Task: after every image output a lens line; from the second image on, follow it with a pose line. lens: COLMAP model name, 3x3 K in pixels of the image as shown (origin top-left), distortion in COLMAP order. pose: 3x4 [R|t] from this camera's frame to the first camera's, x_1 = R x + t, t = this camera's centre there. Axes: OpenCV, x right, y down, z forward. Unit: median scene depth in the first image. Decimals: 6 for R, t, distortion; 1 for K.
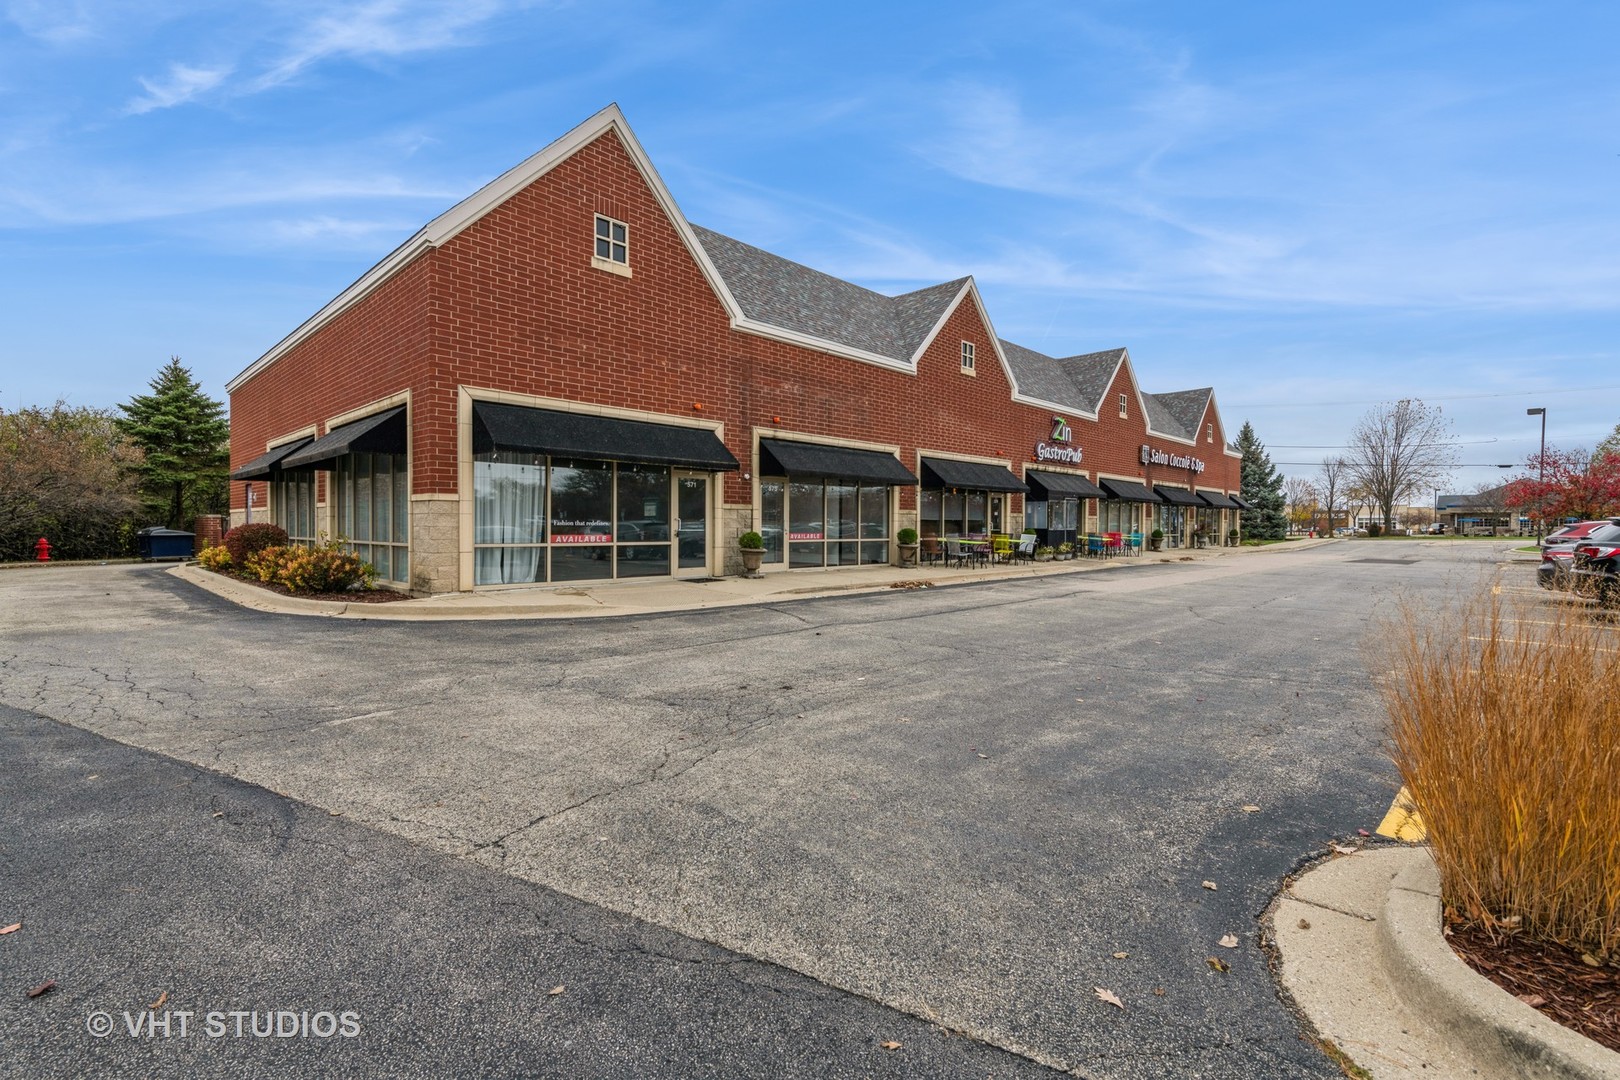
lens RADIAL K [[697.3, 0, 810.0], [0, 697.3, 540.0], [0, 0, 1]] dist [0.002338, 0.000021]
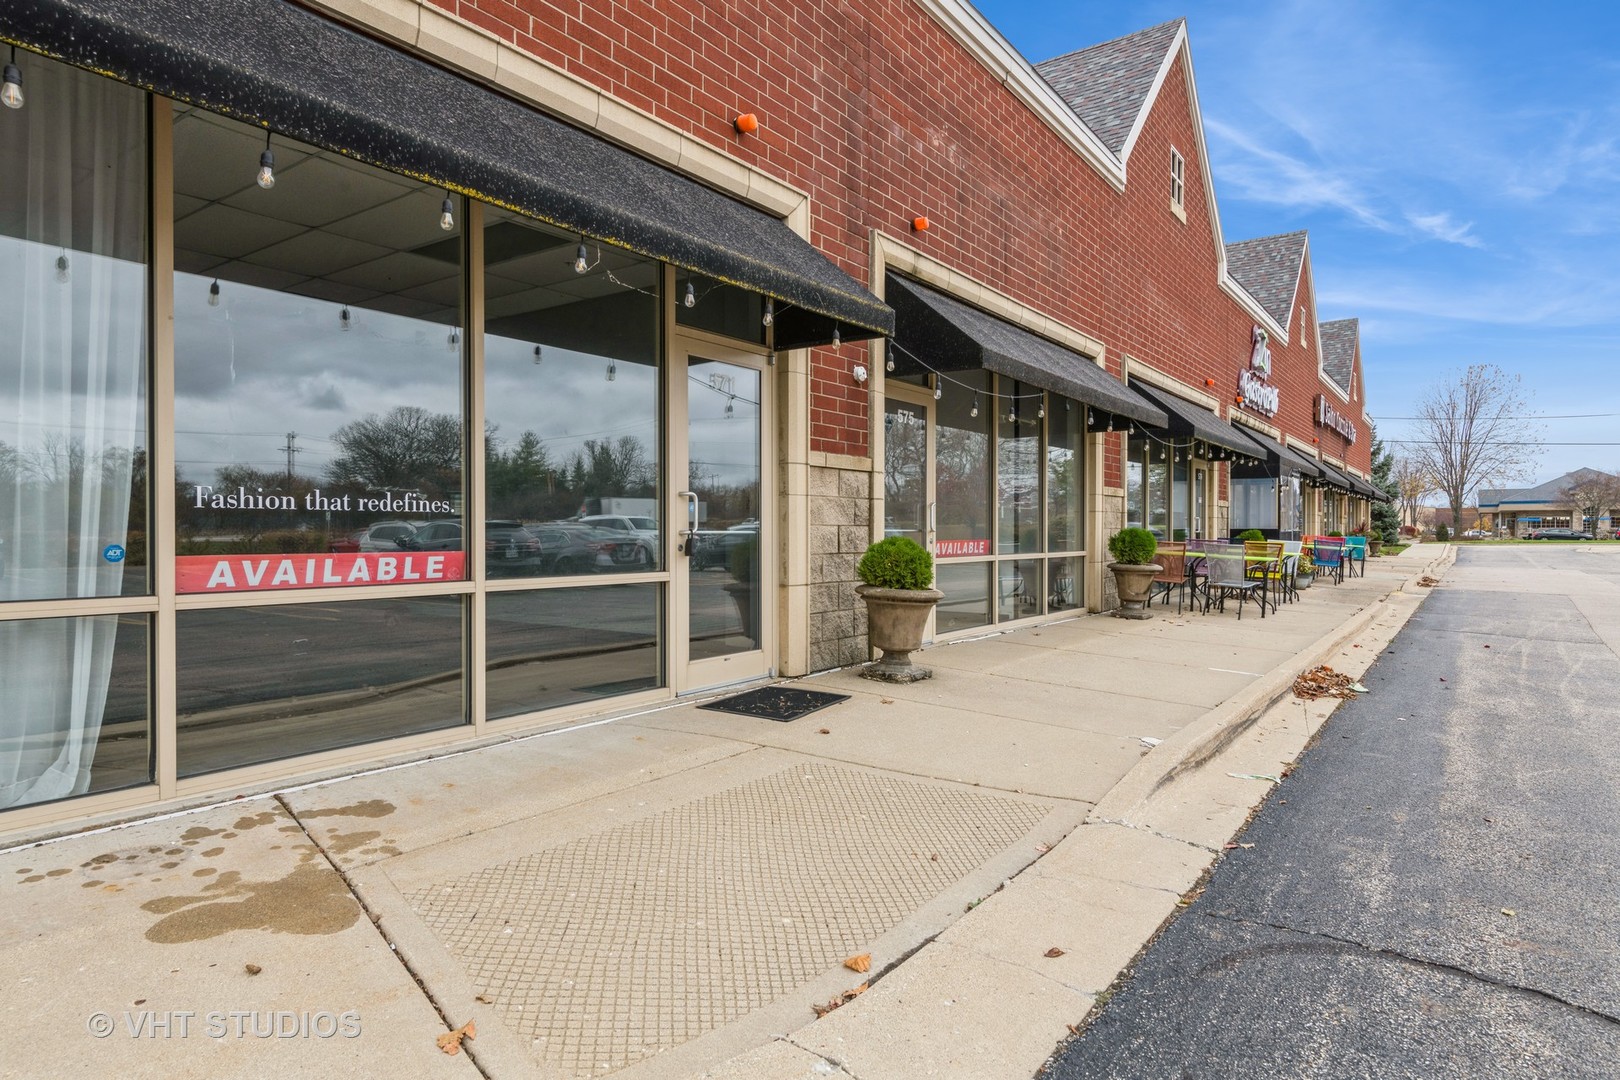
lens RADIAL K [[932.8, 0, 835.6], [0, 932.8, 545.8], [0, 0, 1]] dist [0.003001, 0.000511]
pose [[0.984251, -0.006573, 0.176654, -0.187565], [0.007111, 0.999972, -0.002412, -0.006877], [-0.176633, 0.003630, 0.984270, 0.570032]]
